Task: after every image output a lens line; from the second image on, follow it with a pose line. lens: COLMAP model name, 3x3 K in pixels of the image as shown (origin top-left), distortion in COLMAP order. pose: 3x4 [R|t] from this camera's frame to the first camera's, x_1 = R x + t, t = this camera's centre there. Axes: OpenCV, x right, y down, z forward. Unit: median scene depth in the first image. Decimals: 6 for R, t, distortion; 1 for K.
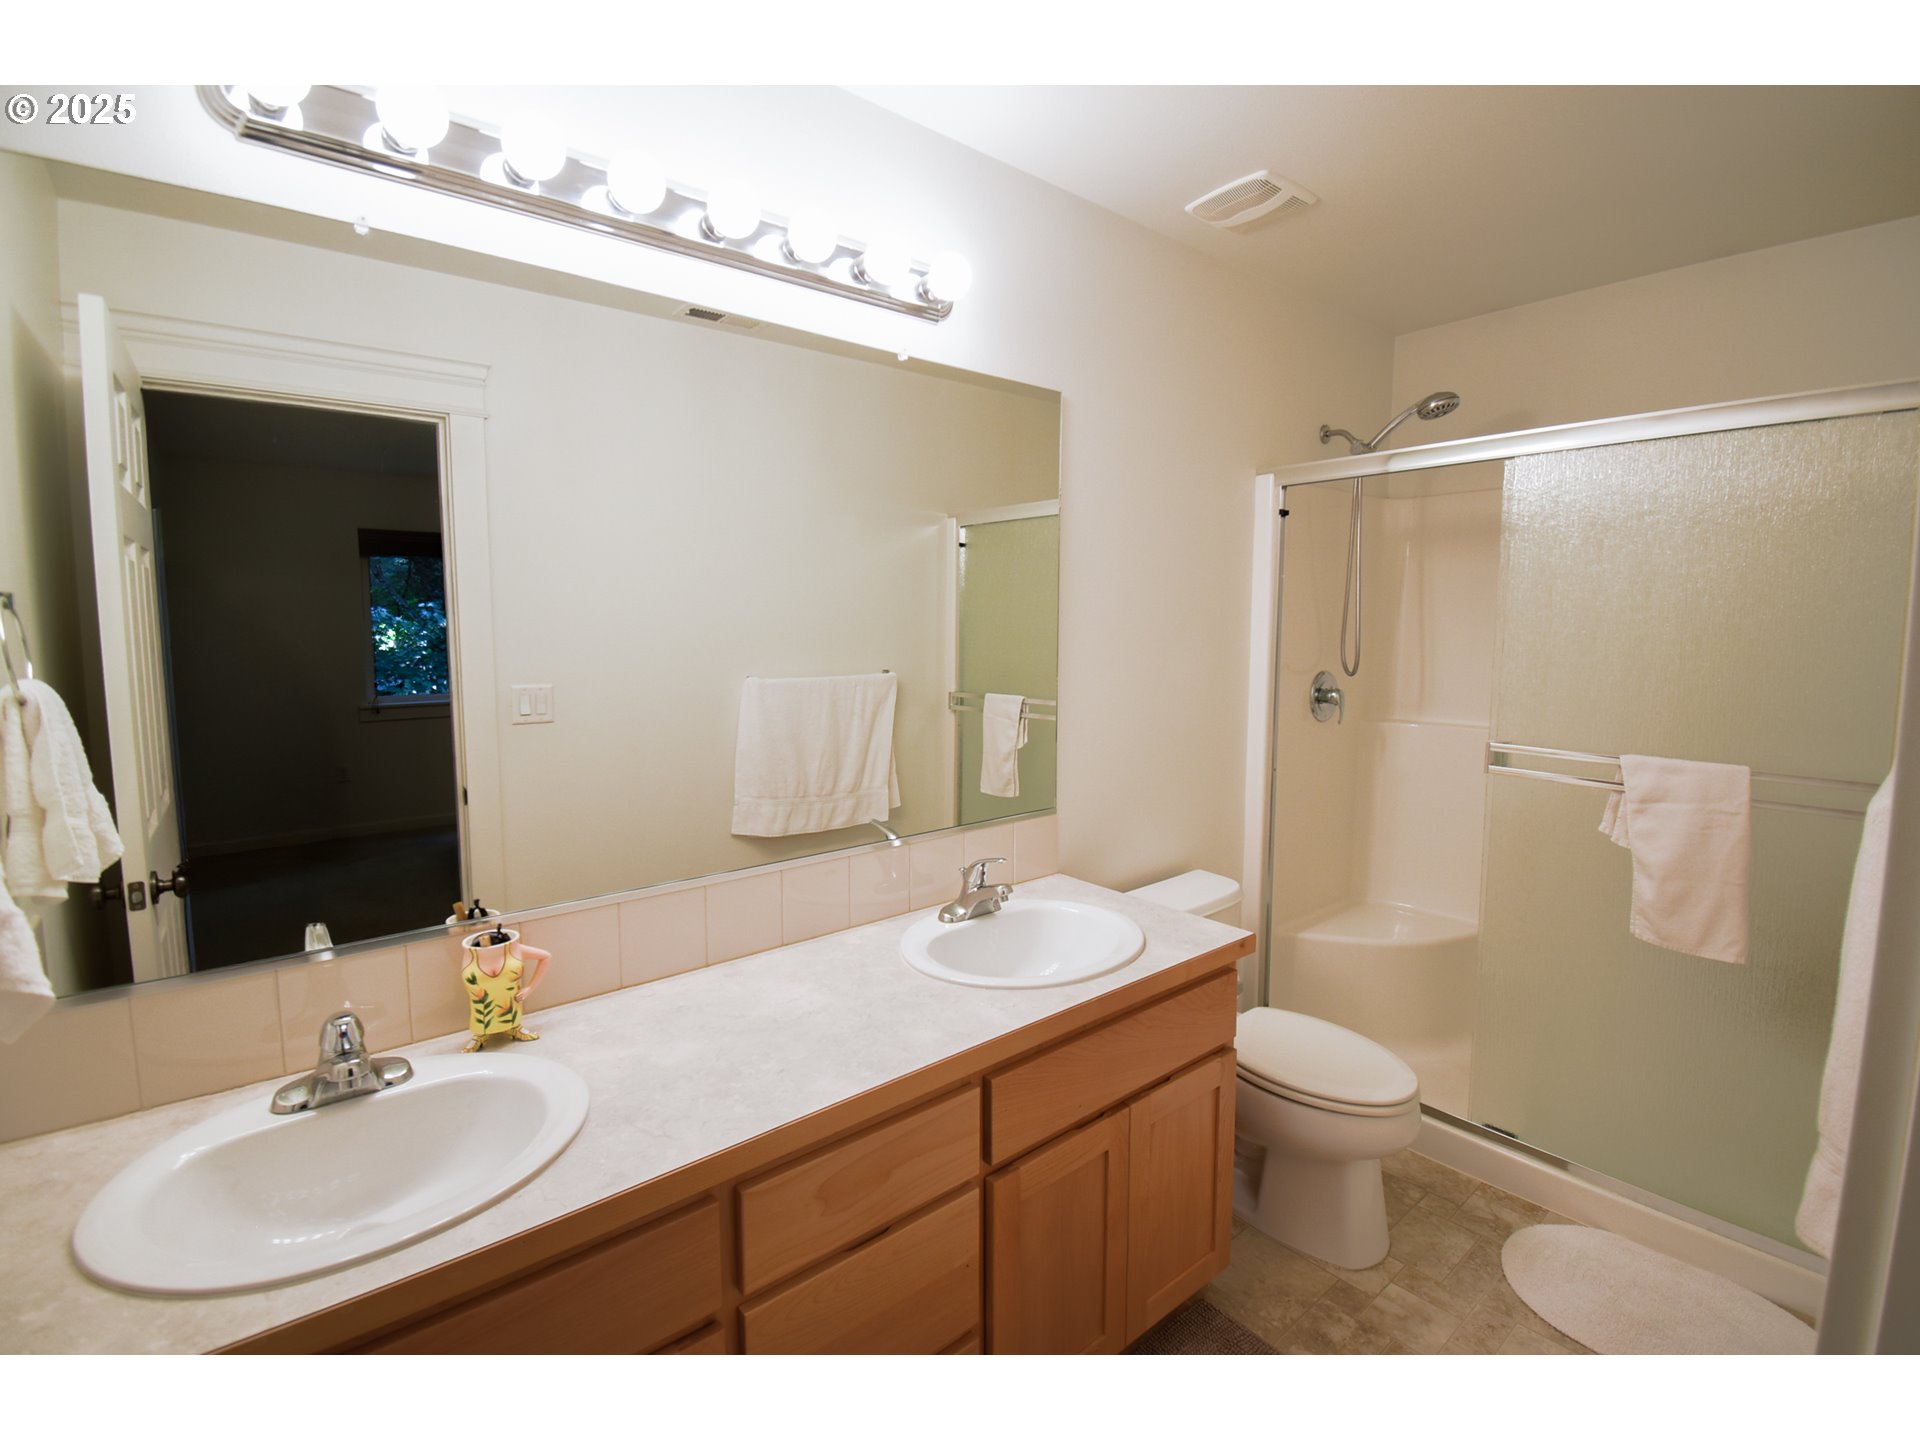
lens RADIAL K [[875.1, 0, 961.4], [0, 875.1, 714.7], [0, 0, 1]] dist [0.003852, -0.000189]
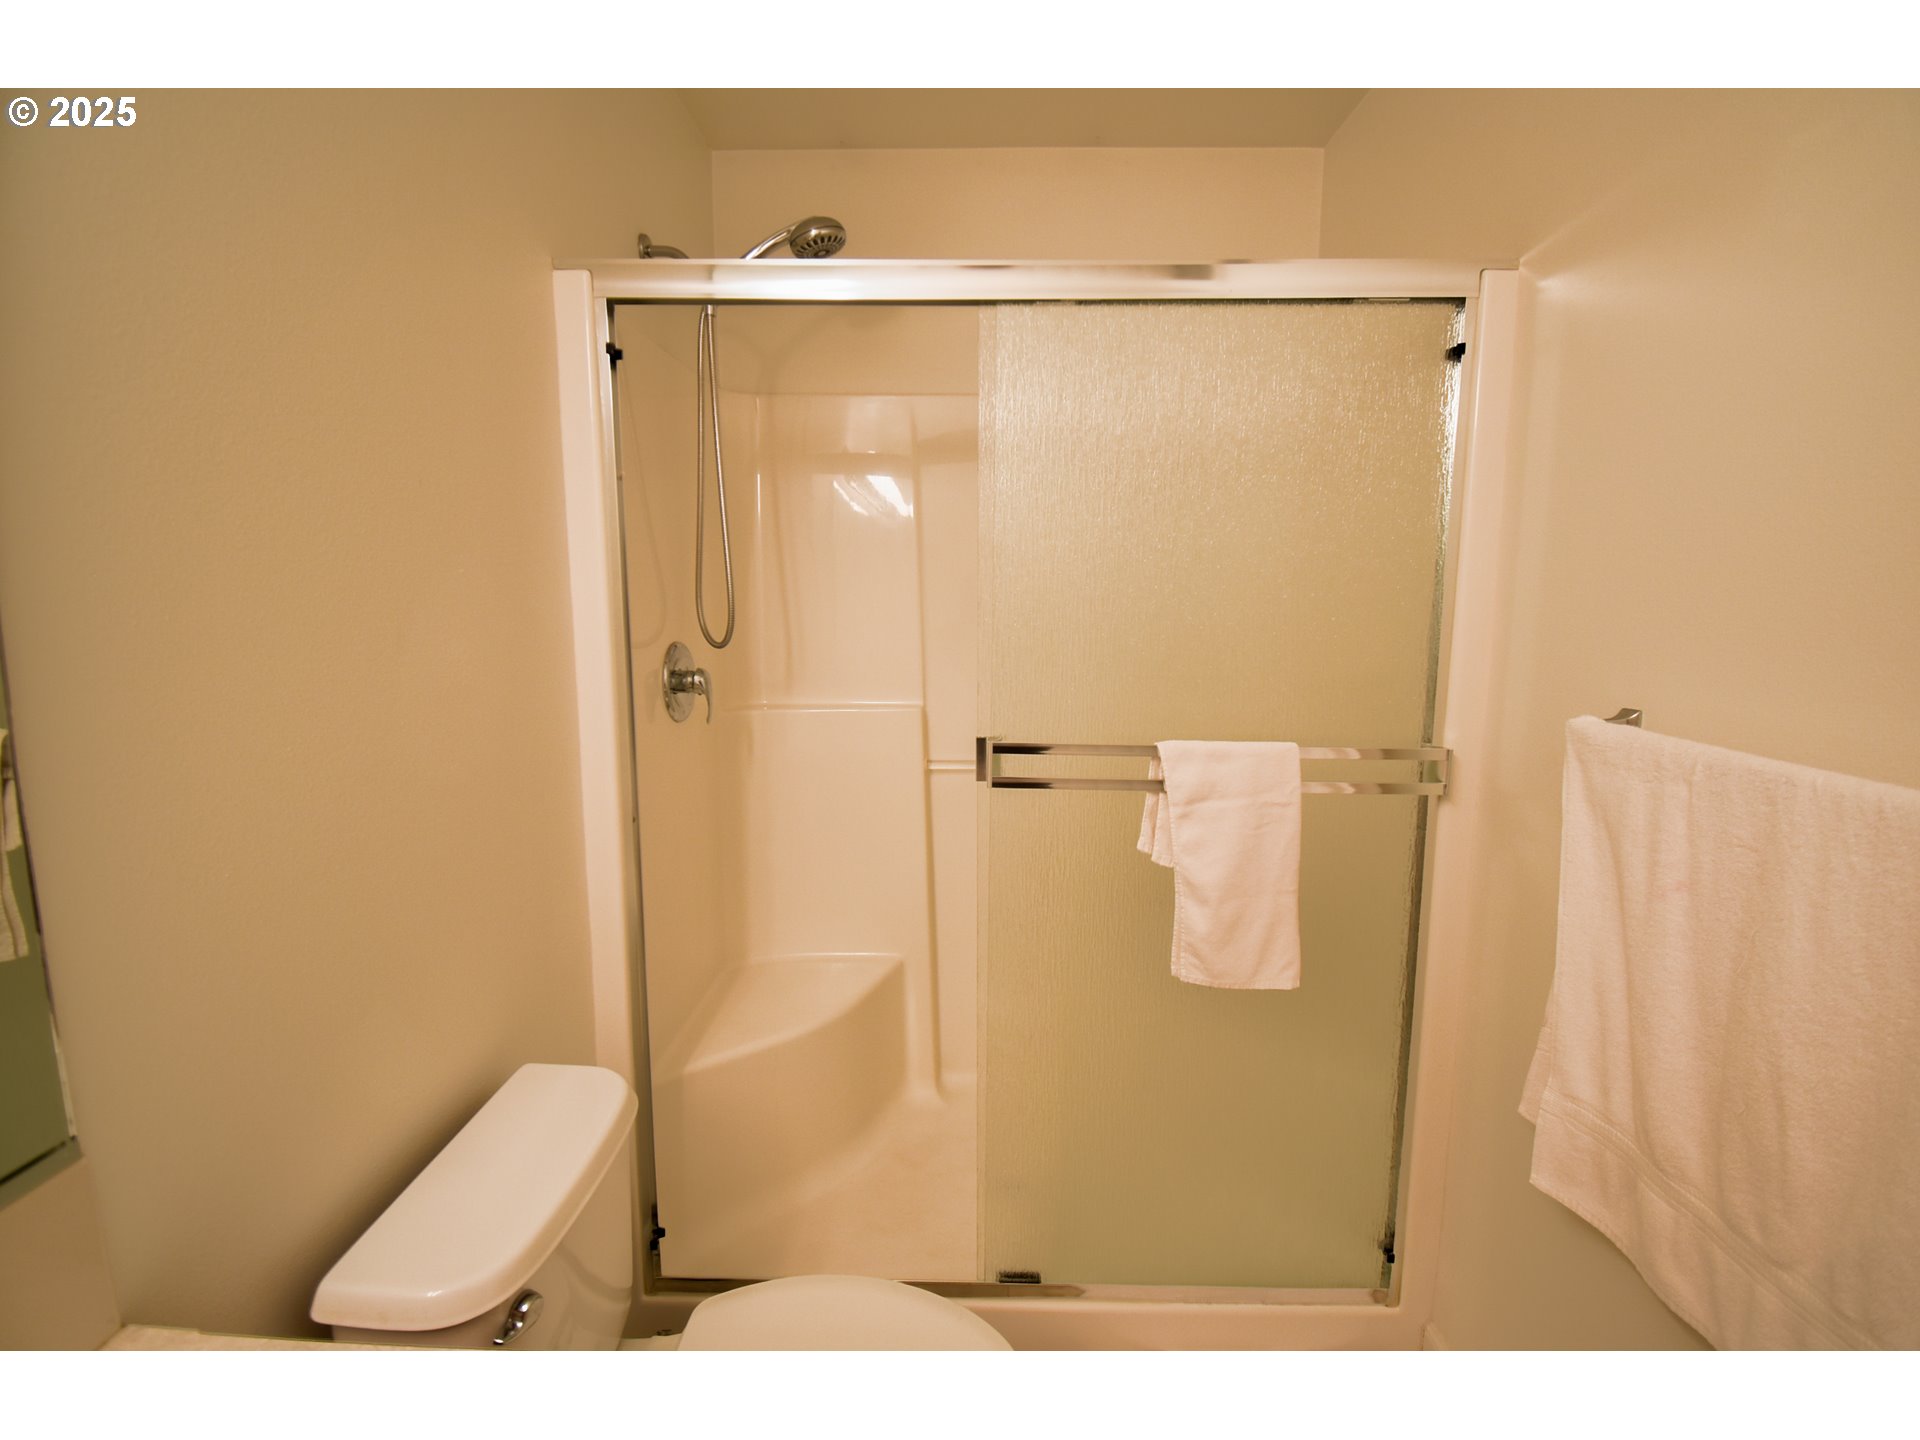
lens RADIAL K [[875.1, 0, 967.9], [0, 875.1, 714.7], [0, 0, 1]] dist [0.003852, -0.000189]
pose [[0.659156, -0.103698, 0.744822, 0.111465], [0.077225, 0.994545, 0.070123, -0.038683], [-0.748030, 0.011297, 0.663569, 0.626956]]
